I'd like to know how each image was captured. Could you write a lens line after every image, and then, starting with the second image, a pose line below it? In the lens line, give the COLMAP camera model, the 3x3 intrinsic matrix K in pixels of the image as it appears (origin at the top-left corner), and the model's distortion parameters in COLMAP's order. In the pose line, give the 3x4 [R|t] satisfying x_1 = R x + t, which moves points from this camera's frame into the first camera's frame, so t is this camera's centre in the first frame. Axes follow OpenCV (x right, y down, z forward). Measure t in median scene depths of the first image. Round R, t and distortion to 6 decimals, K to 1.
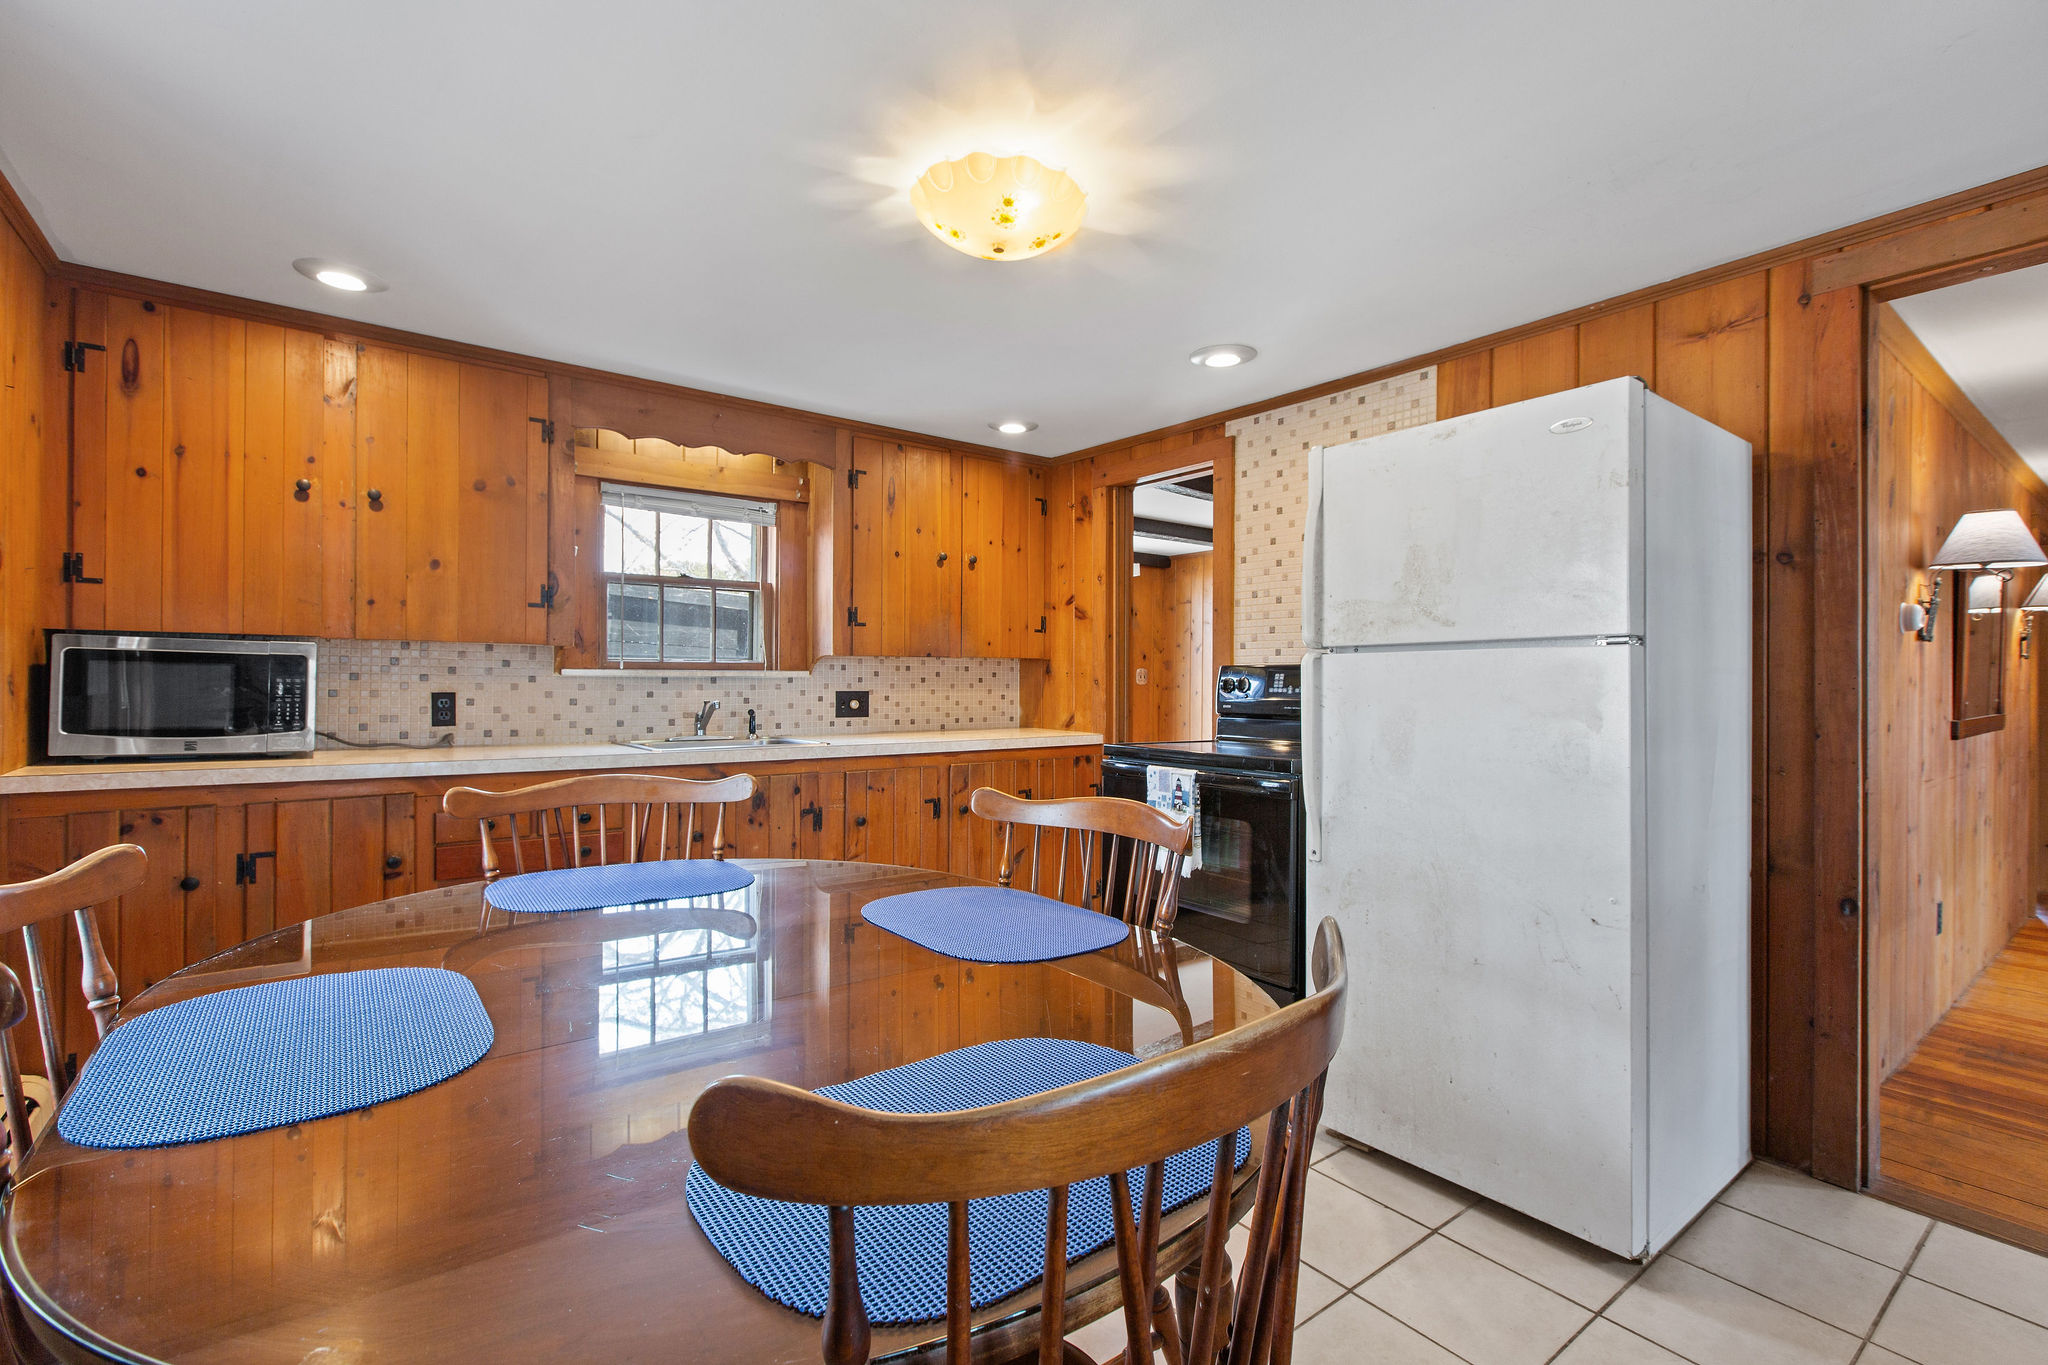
lens RADIAL K [[913.6, 0, 1009.2], [0, 913.6, 677.5], [0, 0, 1]] dist [0.000966, -0.000346]
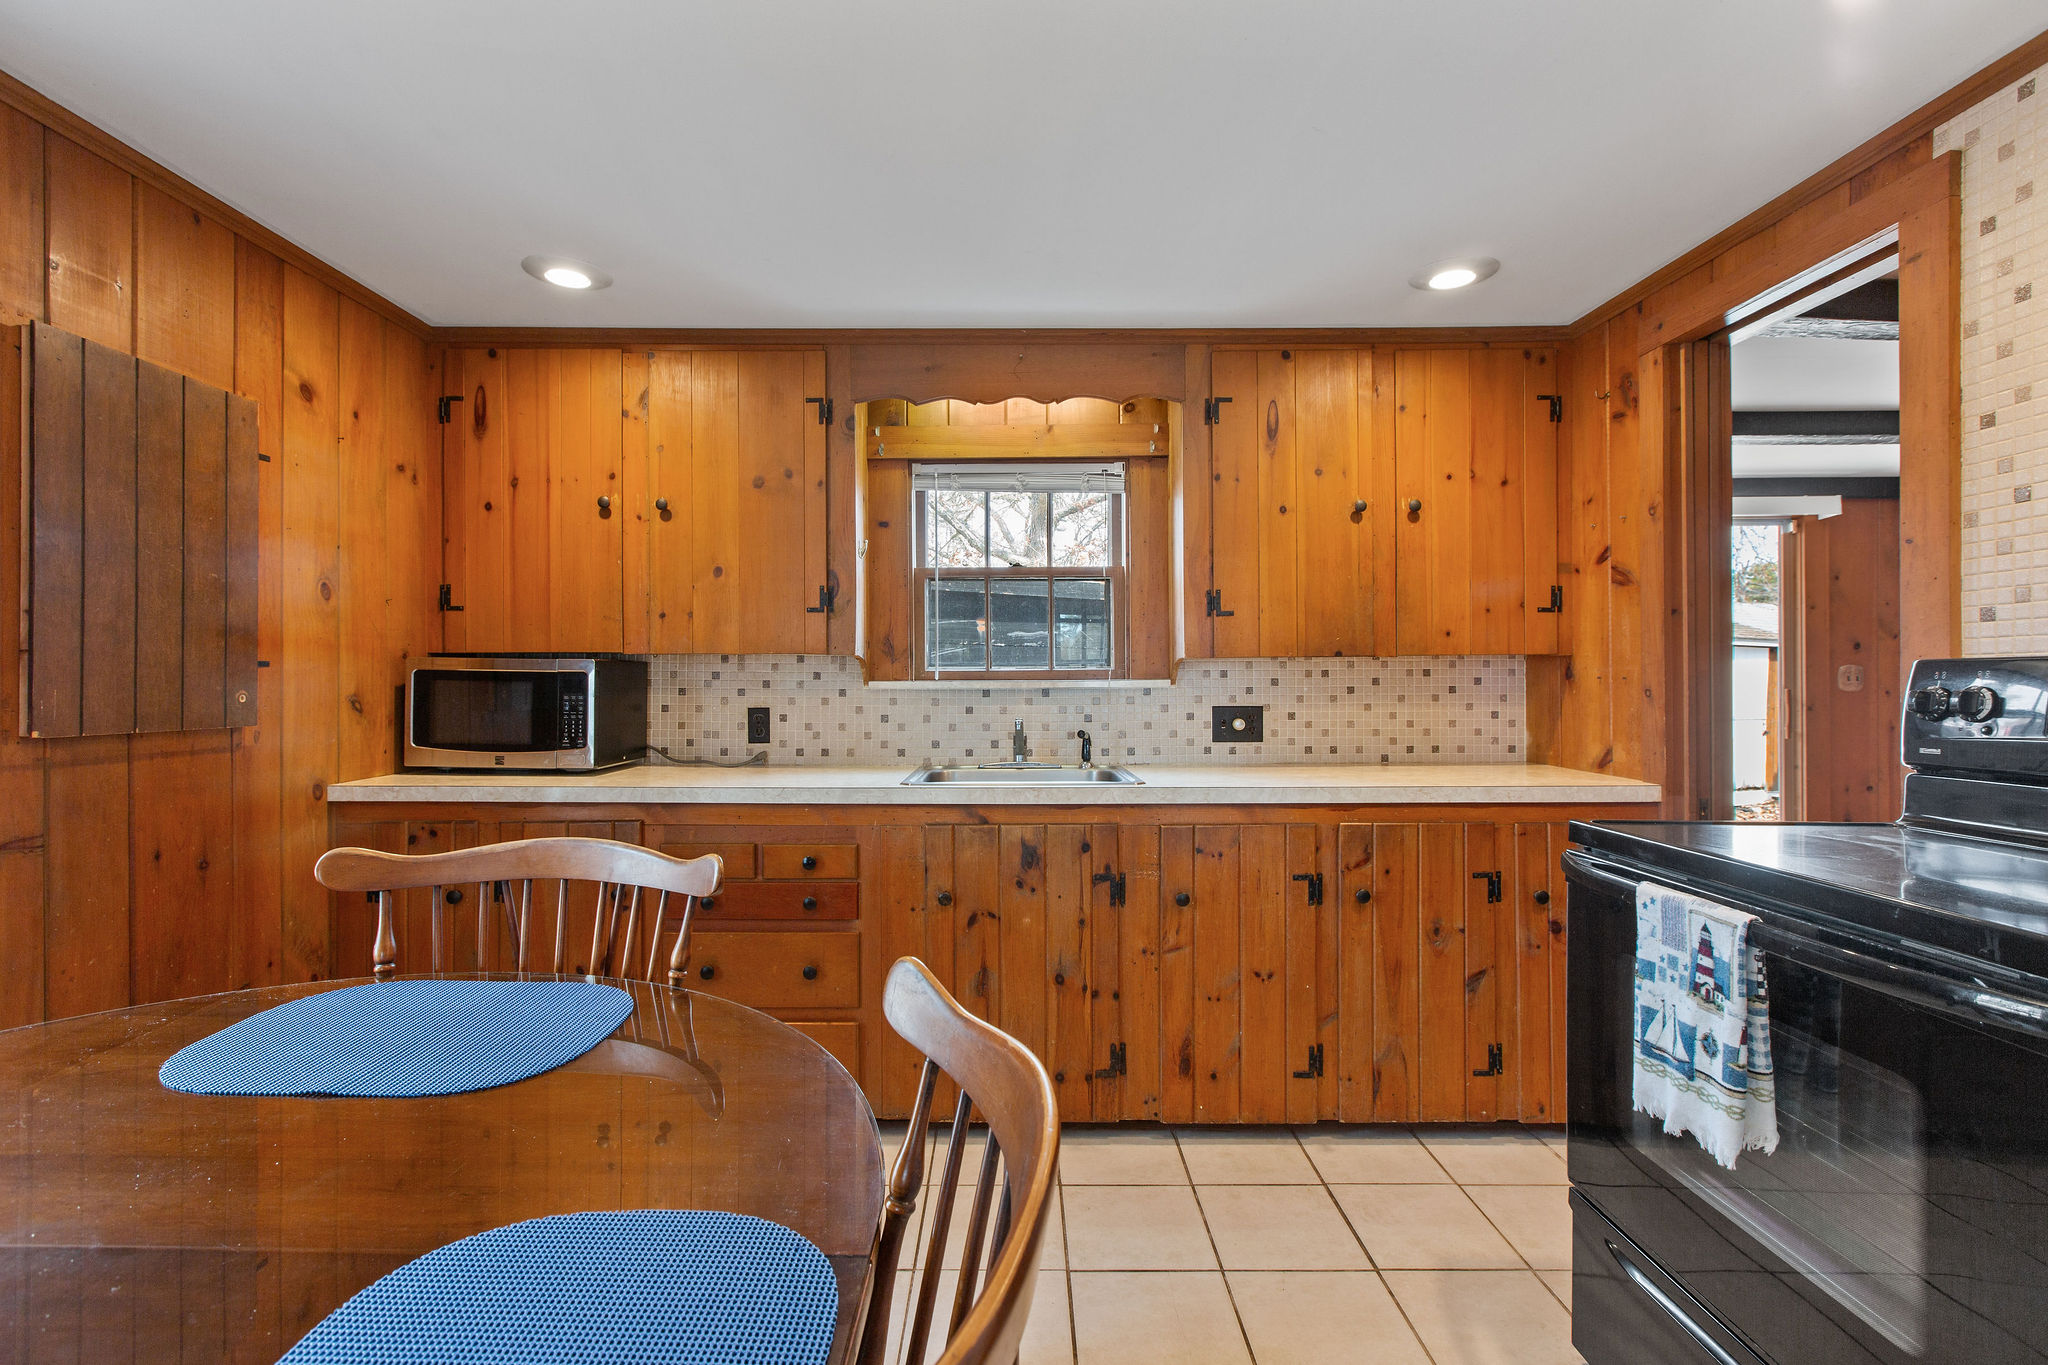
lens RADIAL K [[916.0, 0, 1010.7], [0, 916.0, 681.1], [0, 0, 1]] dist [0.000389, 0.000601]
pose [[0.798147, -0.009449, -0.602388, 0.150817], [0.009329, 0.999951, -0.003325, -0.005236], [0.602390, -0.002966, 0.798196, 0.373481]]
